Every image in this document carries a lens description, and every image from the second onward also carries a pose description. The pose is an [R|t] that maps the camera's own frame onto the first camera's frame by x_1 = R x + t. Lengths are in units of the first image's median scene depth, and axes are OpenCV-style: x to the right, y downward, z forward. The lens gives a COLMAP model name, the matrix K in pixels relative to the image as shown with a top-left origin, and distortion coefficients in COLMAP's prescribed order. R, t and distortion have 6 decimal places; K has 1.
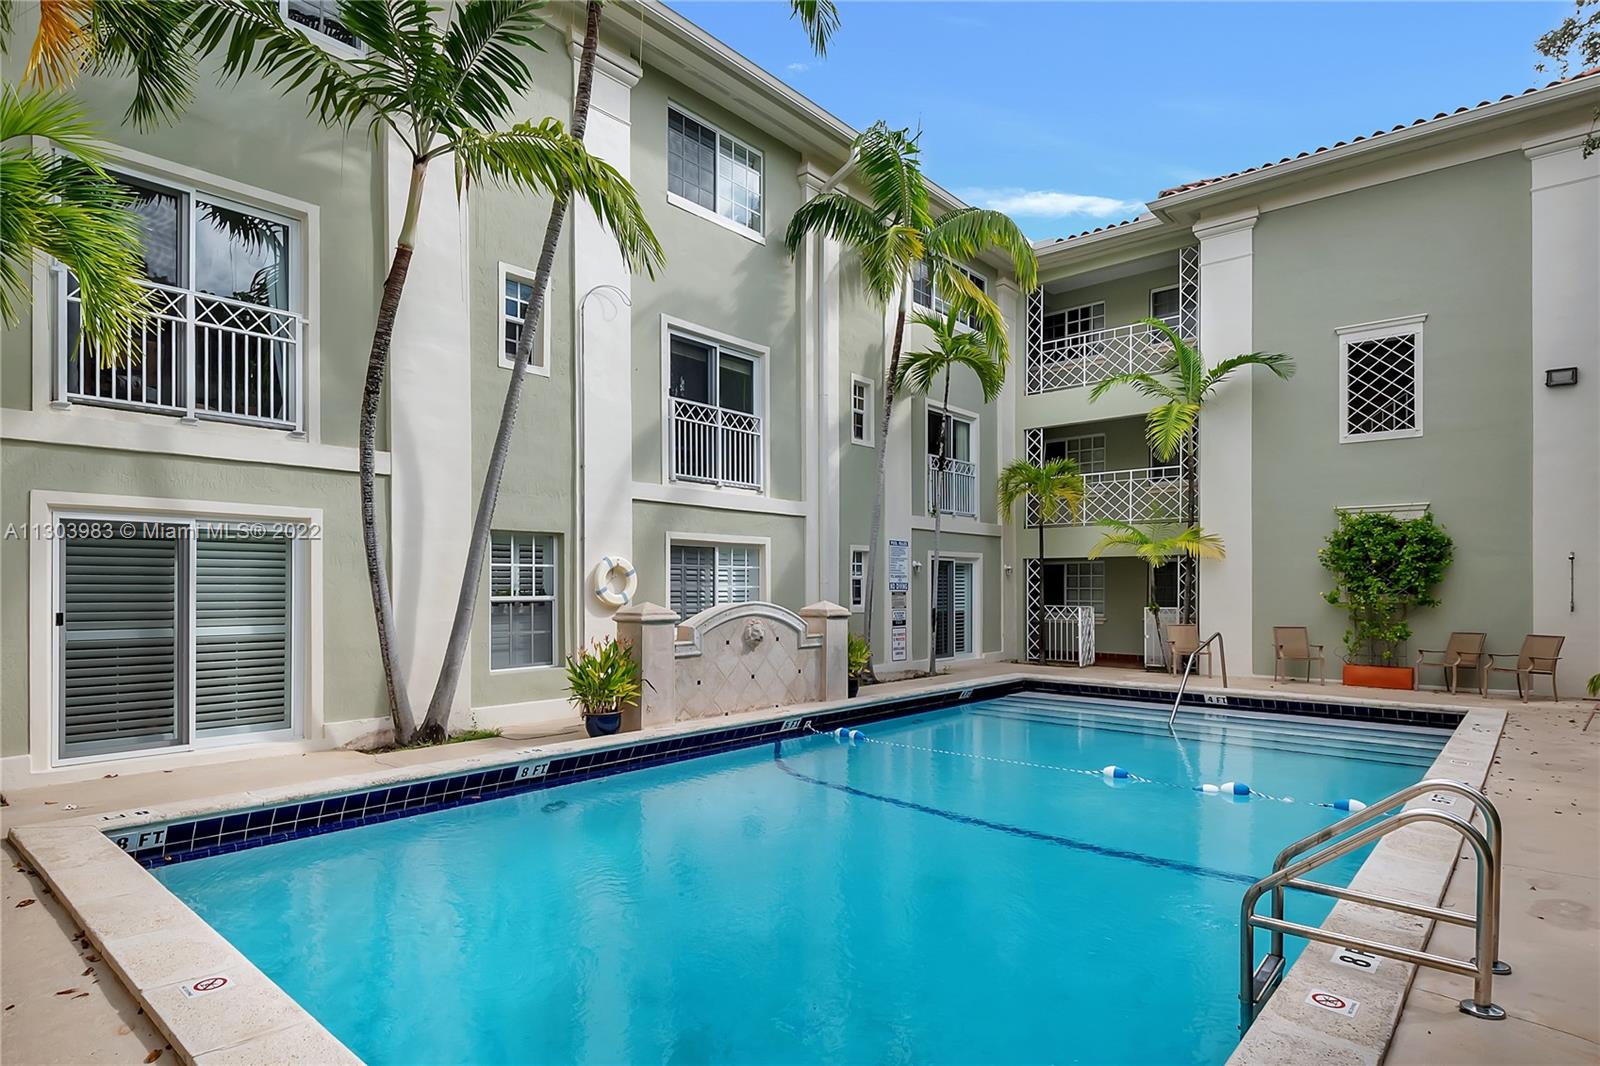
lens RADIAL K [[858.9, 0, 779.4], [0, 858.9, 590.1], [0, 0, 1]] dist [0.000361, -0.008558]
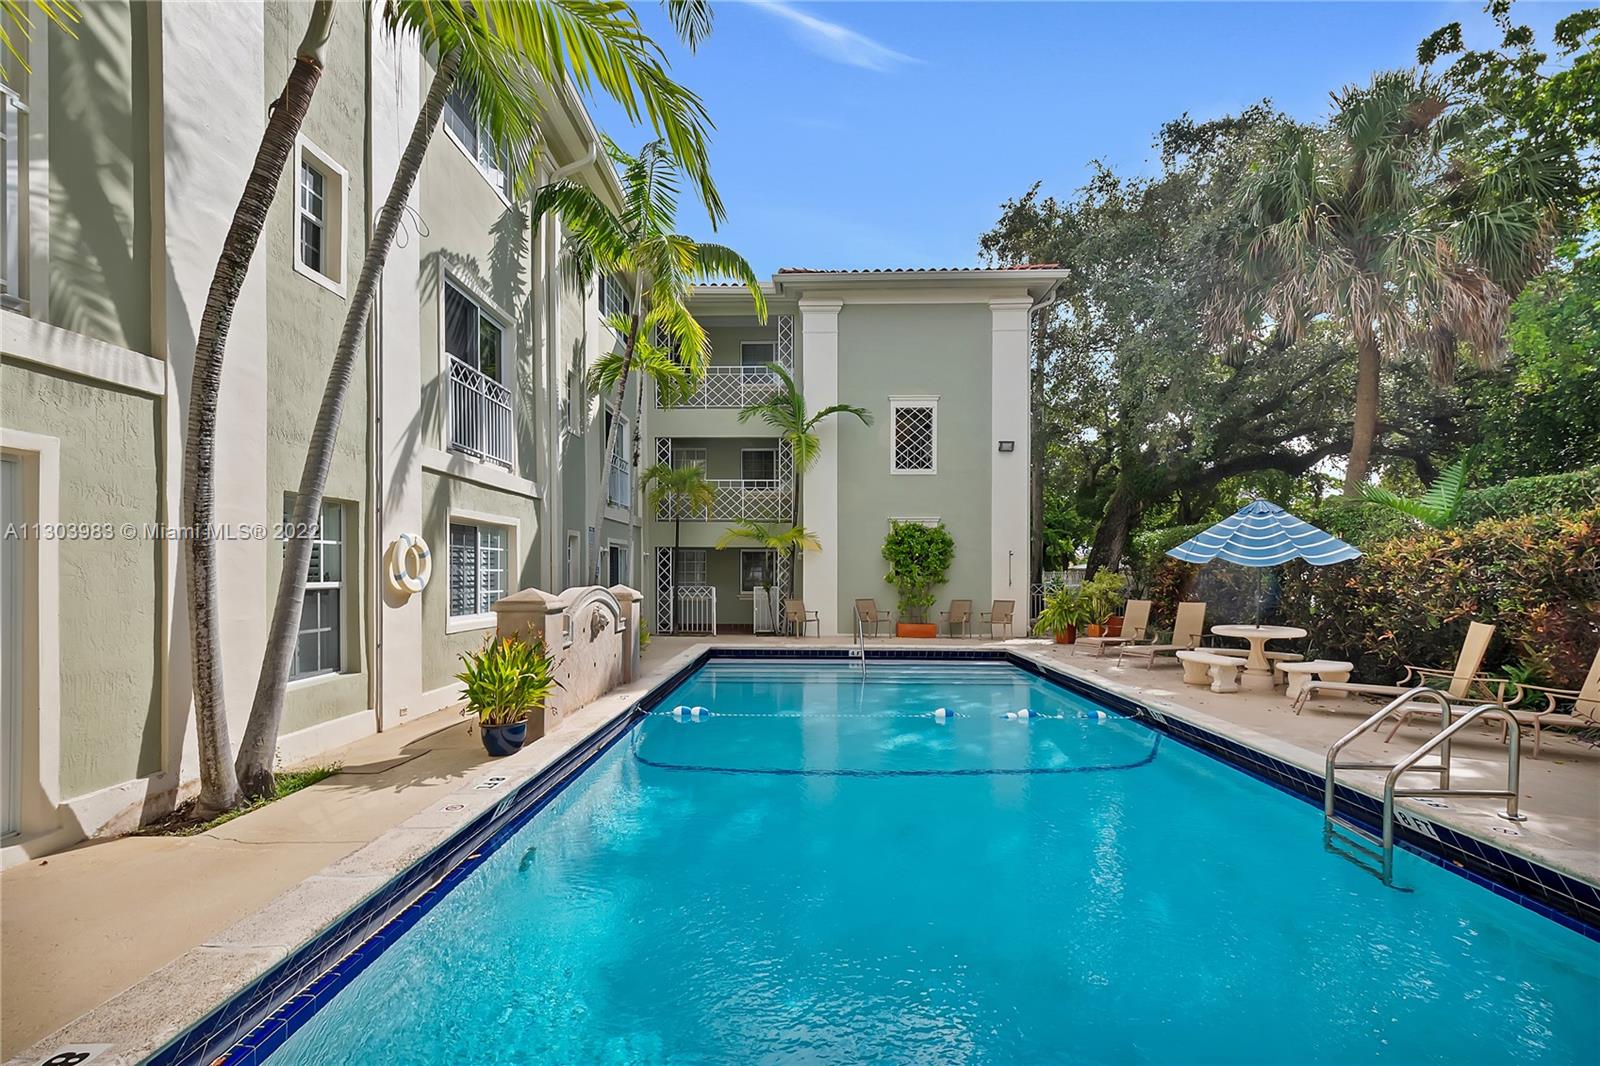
lens RADIAL K [[704.1, 0, 787.7], [0, 704.1, 582.8], [0, 0, 1]] dist [-0.002941, -0.001081]
pose [[0.766035, -0.008599, 0.642742, -0.271360], [-0.001172, 0.999890, 0.014775, -0.001634], [-0.642798, -0.012071, 0.765941, 0.187832]]
